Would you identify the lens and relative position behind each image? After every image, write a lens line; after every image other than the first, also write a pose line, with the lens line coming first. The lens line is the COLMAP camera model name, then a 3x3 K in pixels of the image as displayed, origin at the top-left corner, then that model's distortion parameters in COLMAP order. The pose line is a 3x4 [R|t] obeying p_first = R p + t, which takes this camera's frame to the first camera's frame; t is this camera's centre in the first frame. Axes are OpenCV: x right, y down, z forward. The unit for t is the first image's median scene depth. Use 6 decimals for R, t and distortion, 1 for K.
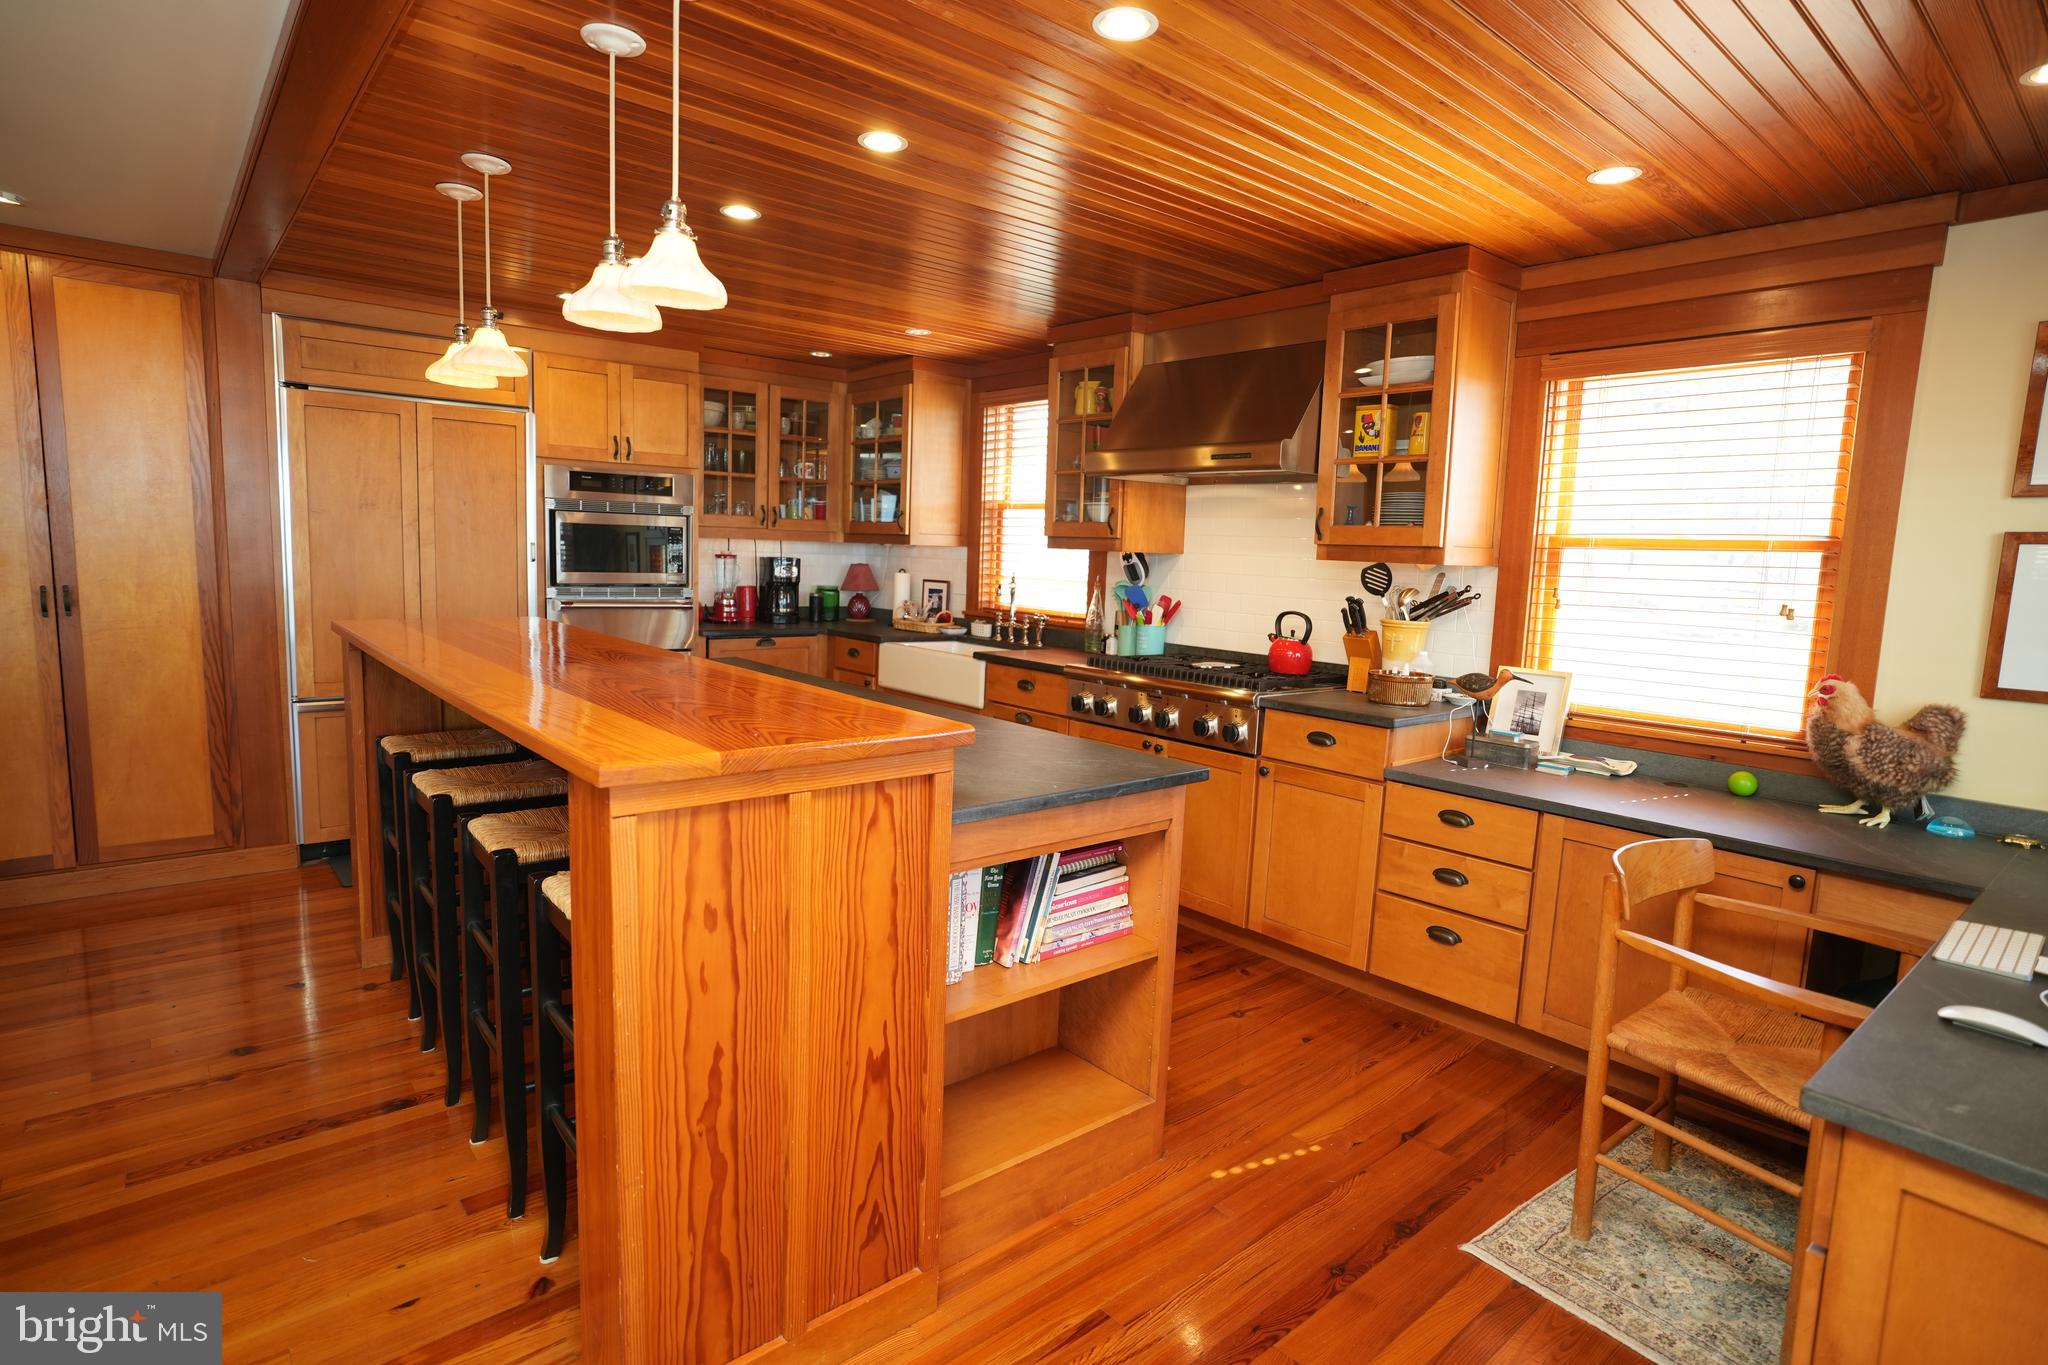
lens RADIAL K [[1040.7, 0, 1024.0], [0, 1040.7, 682.5], [0, 0, 1]] dist [-0.039564, 0.031046]
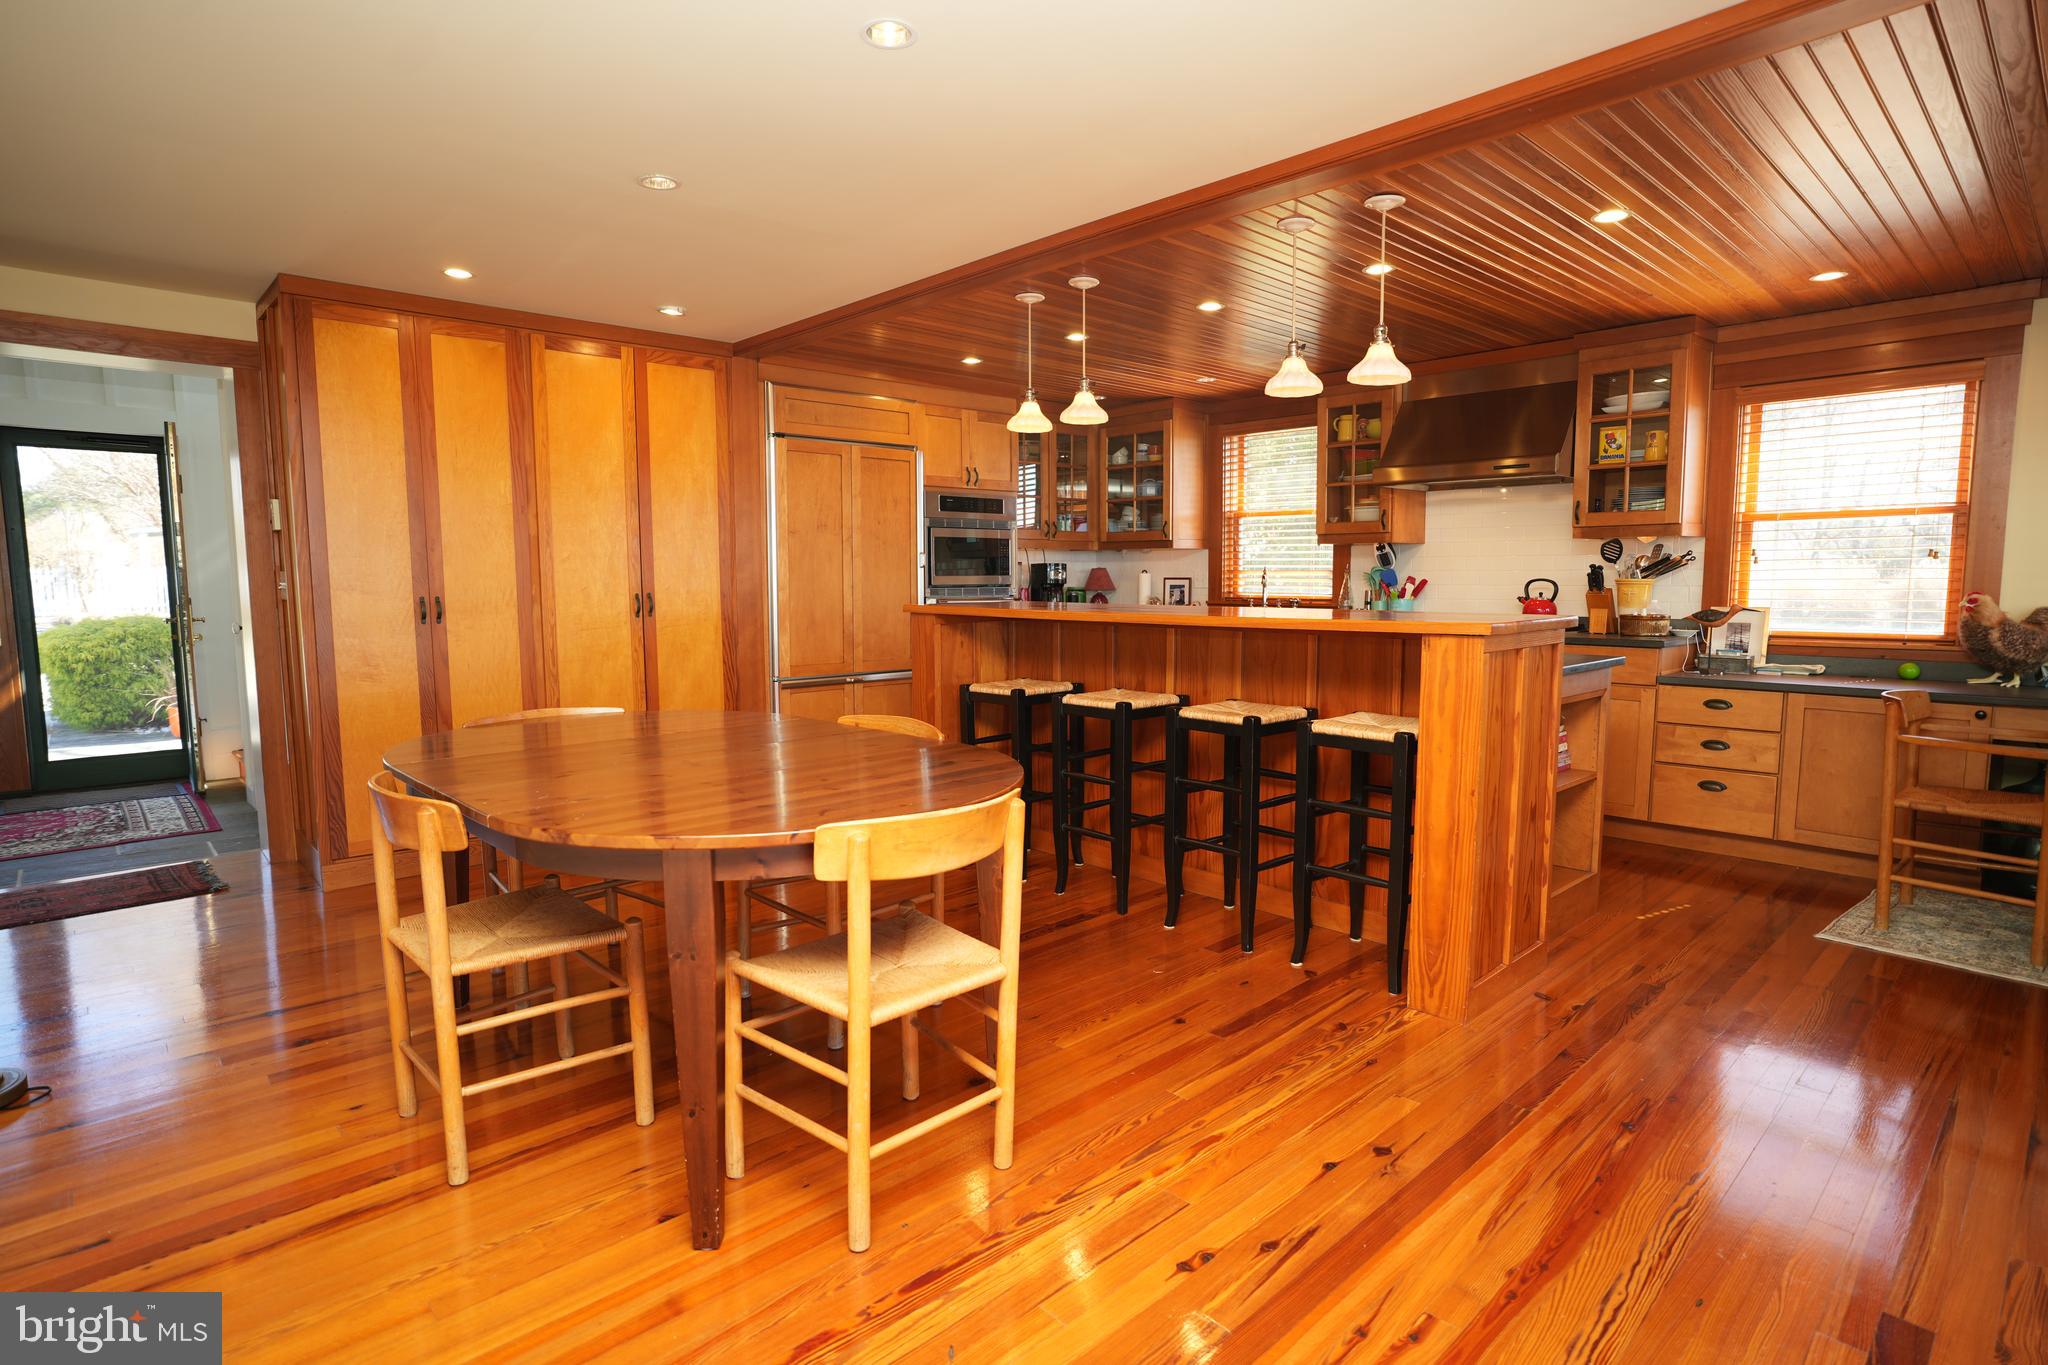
lens RADIAL K [[1040.7, 0, 1024.0], [0, 1040.7, 682.5], [0, 0, 1]] dist [-0.039564, 0.031046]
pose [[0.997838, -0.044469, 0.048384, -0.544290], [0.045703, 0.998650, -0.024702, 0.078182], [-0.047220, 0.026860, 0.998523, -0.354989]]
